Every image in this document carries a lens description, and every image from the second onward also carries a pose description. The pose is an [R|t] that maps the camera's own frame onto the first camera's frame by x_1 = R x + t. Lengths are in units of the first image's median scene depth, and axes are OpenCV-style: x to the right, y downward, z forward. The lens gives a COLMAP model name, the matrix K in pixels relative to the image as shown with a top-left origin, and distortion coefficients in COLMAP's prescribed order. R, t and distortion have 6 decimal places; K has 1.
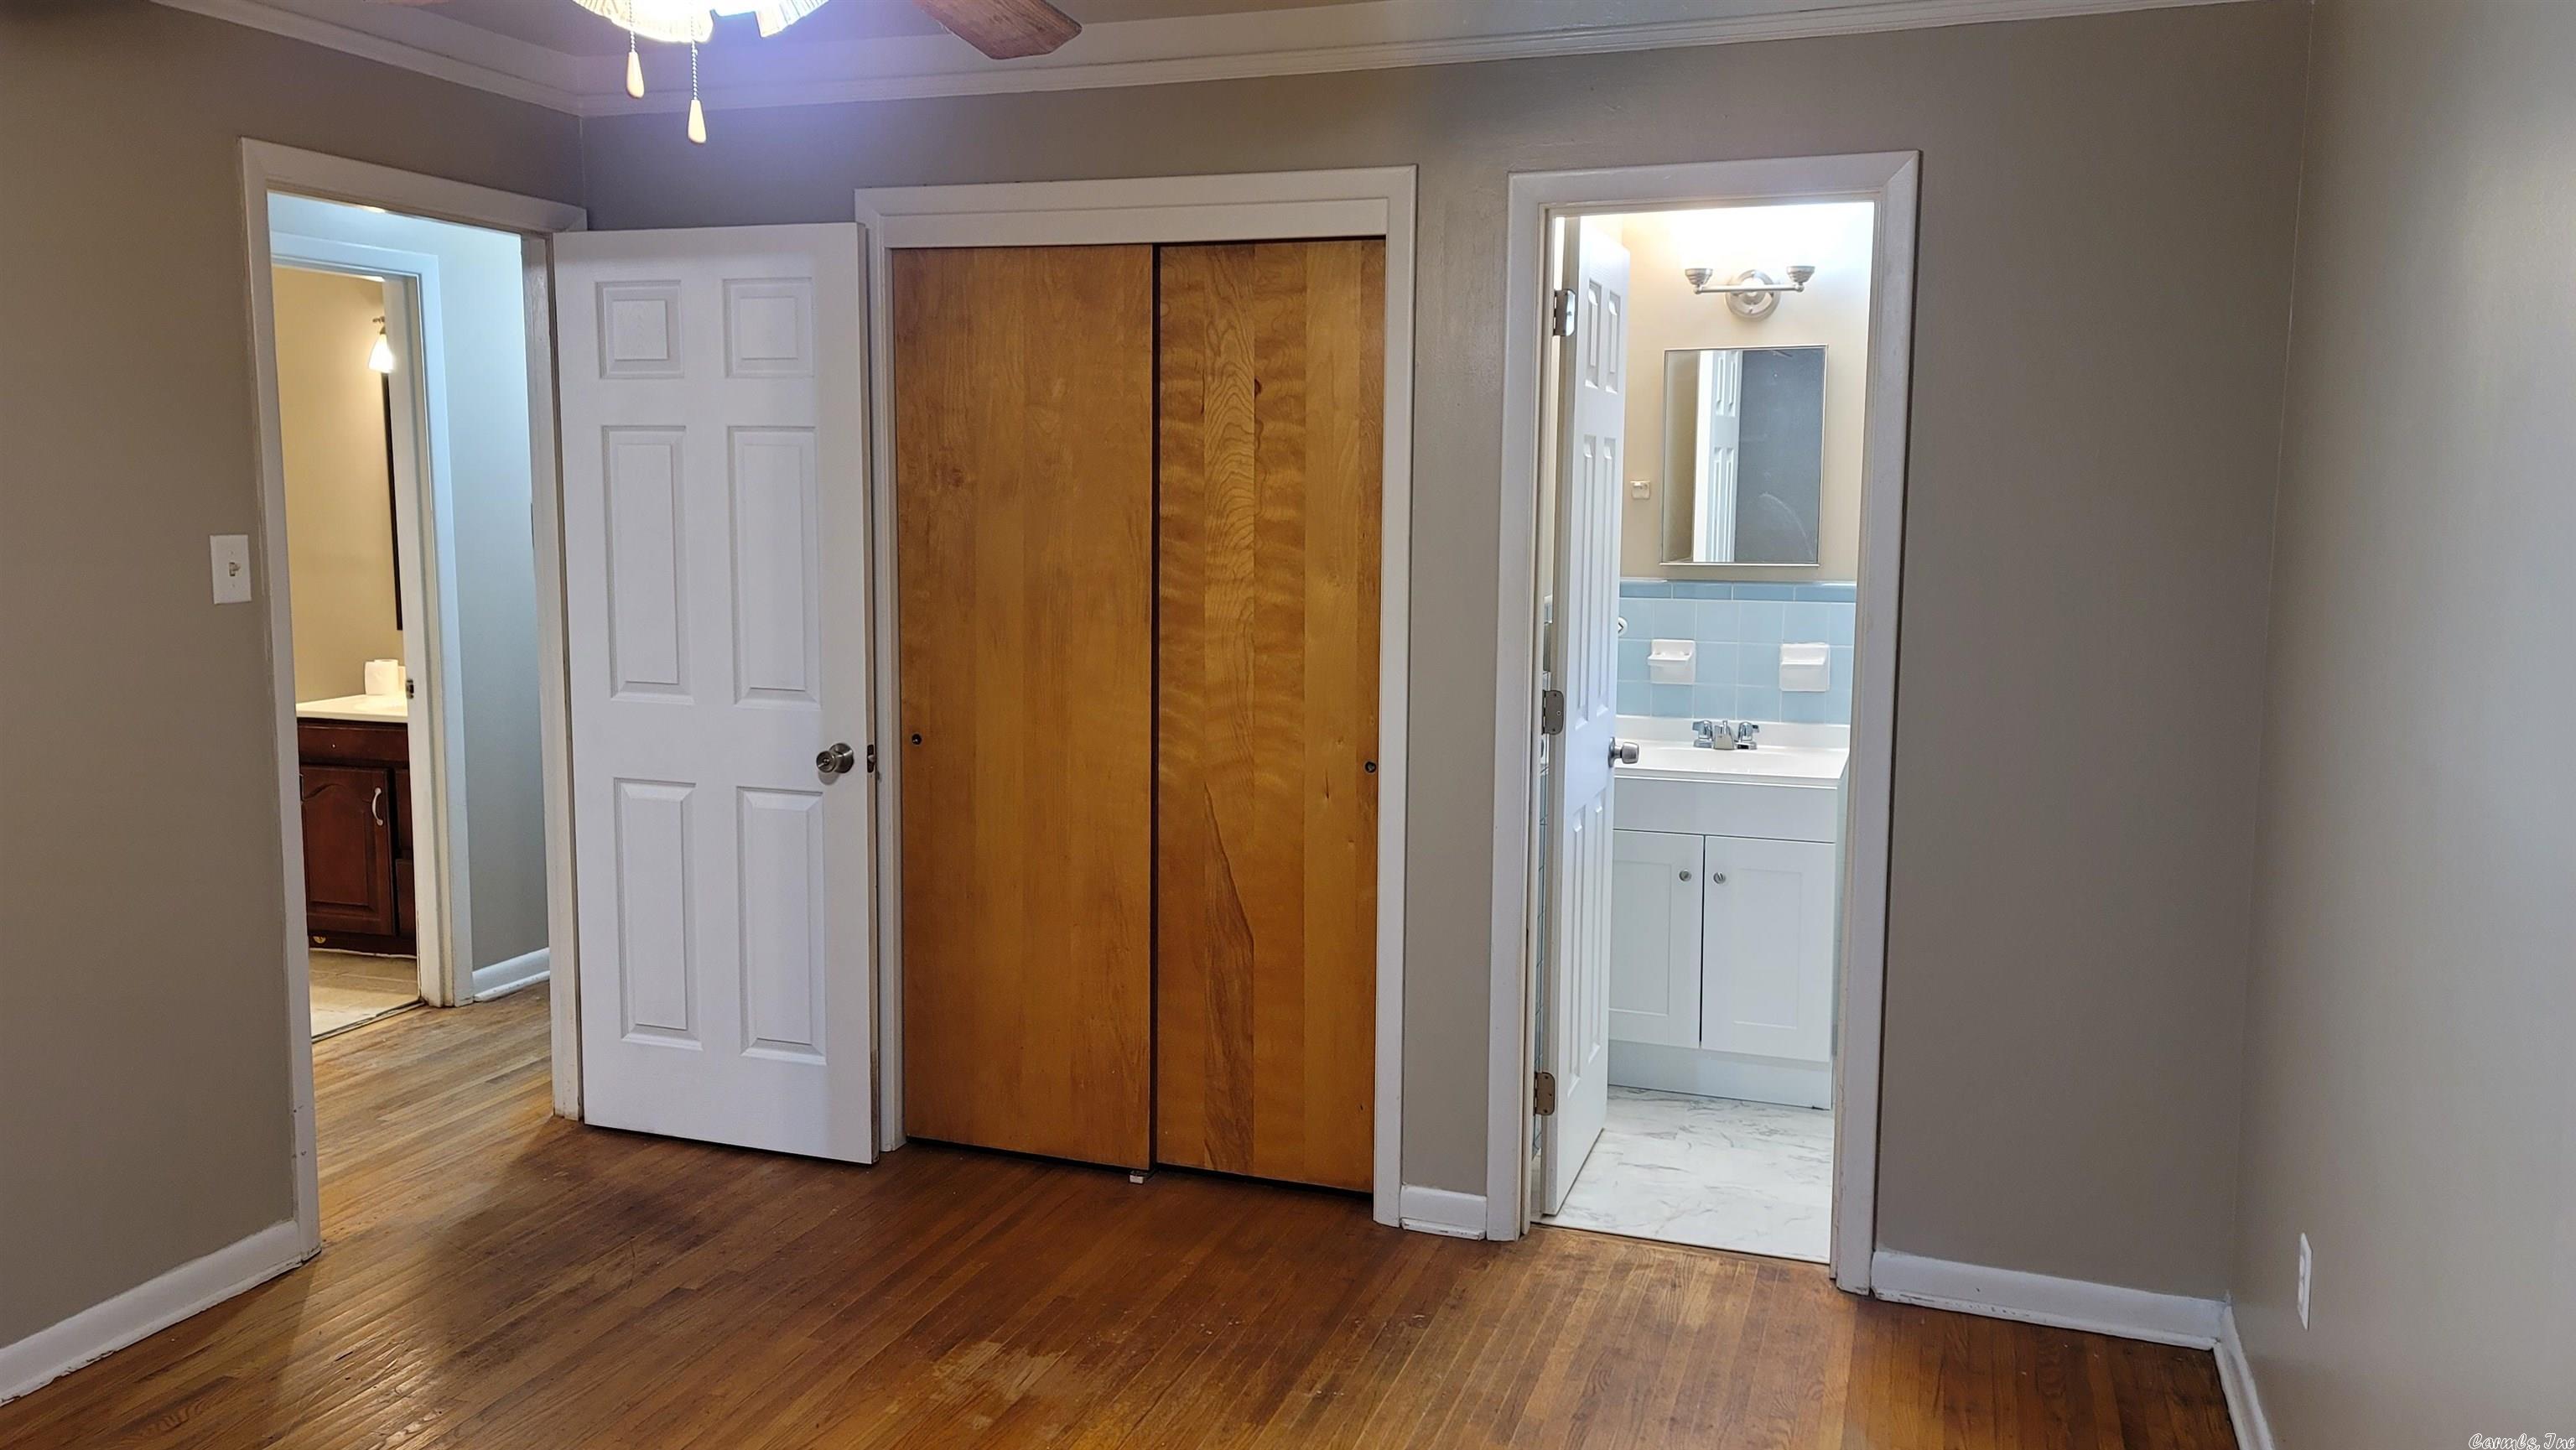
lens RADIAL K [[1854.5, 0, 1296.1], [0, 1854.5, 655.5], [0, 0, 1]] dist [0.067813, 0.000623]
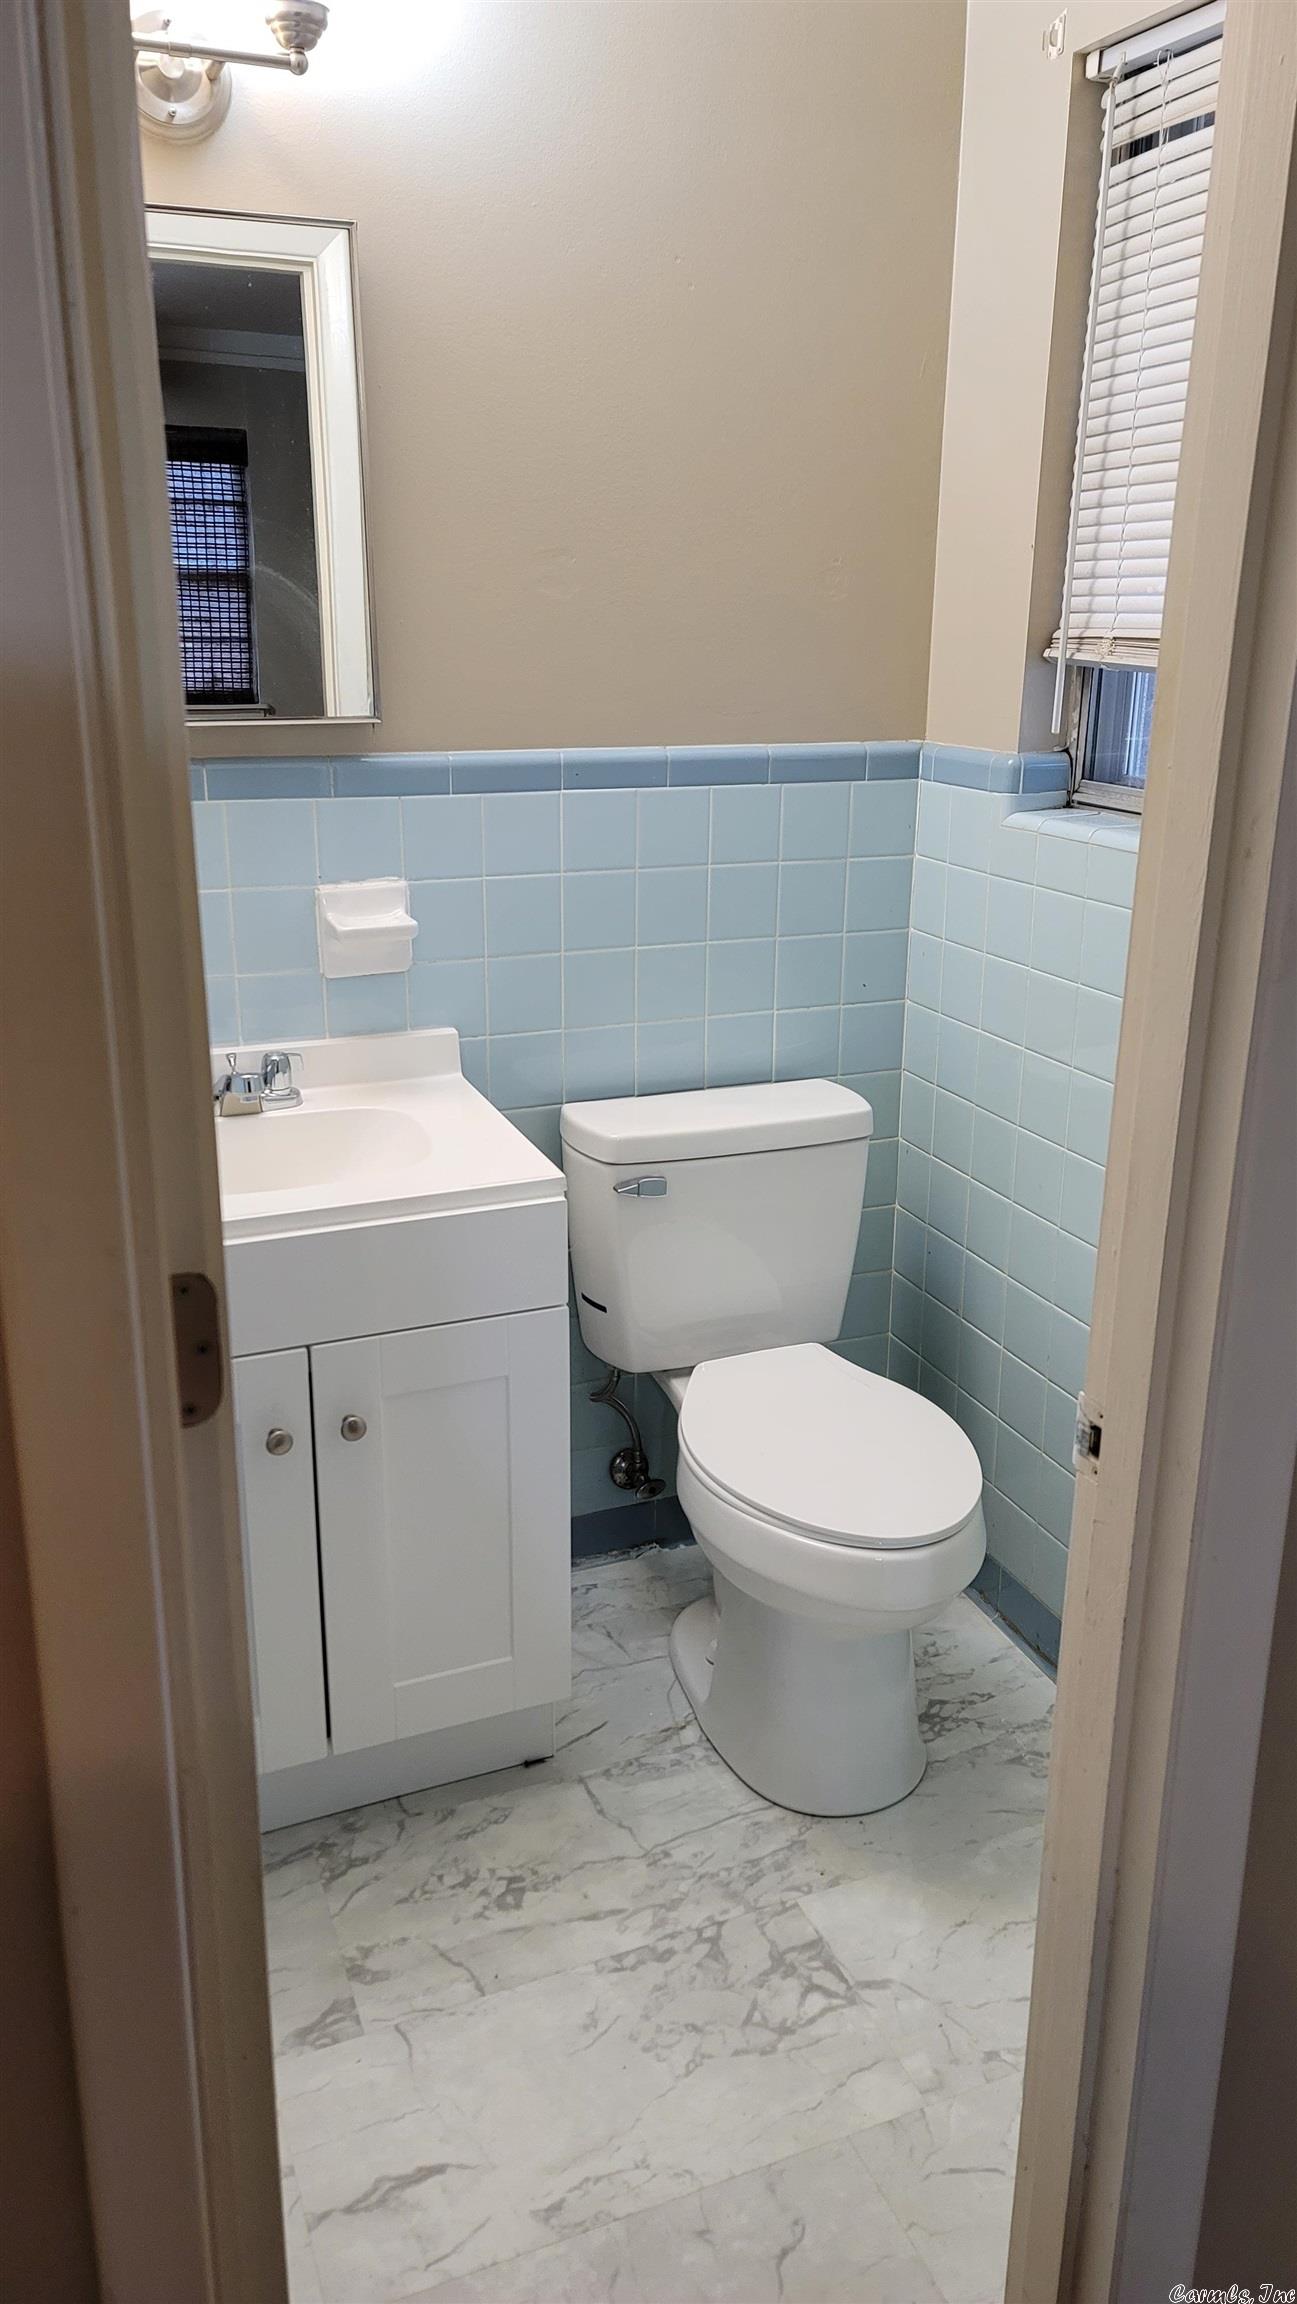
lens RADIAL K [[1658.6, 0, 647.7], [0, 1658.6, 1114.6], [0, 0, 1]] dist [0.067813, 0.000623]
pose [[0.758880, -0.192315, 0.622187, 0.039803], [0.066388, 0.973270, 0.219861, -0.041782], [-0.647838, -0.125542, 0.751362, 0.642127]]
